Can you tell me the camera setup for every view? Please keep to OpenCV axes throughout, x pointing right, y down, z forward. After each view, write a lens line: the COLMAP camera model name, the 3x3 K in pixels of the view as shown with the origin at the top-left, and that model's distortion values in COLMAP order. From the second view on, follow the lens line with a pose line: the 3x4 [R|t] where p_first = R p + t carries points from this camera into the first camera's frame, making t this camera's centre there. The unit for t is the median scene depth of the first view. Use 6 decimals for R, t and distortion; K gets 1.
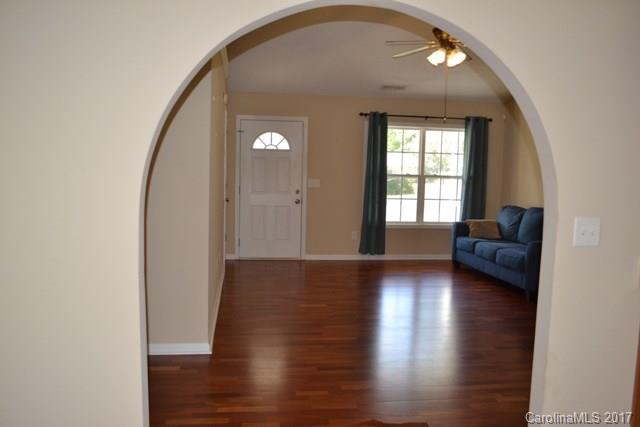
lens RADIAL K [[553.5, 0, 320.0], [0, 553.5, 213.5], [0, 0, 1]] dist [-0.008991, -0.002432]
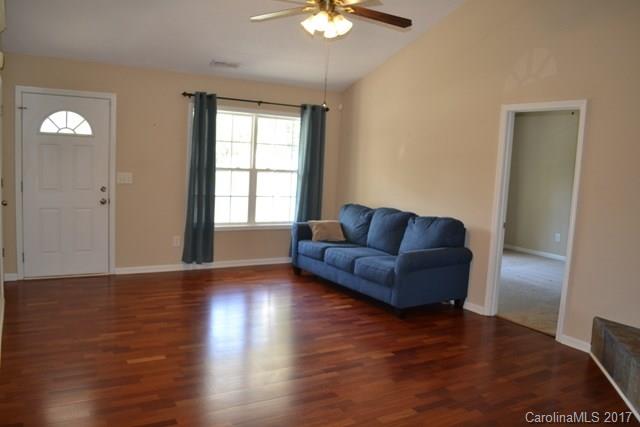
lens RADIAL K [[521.7, 0, 320.0], [0, 521.7, 213.5], [0, 0, 1]] dist [-0.068737, 0.000126]
pose [[0.923564, -0.019508, 0.382948, -0.037927], [0.006224, 0.999336, 0.035897, -0.029520], [-0.383394, -0.030769, 0.923072, 0.213095]]
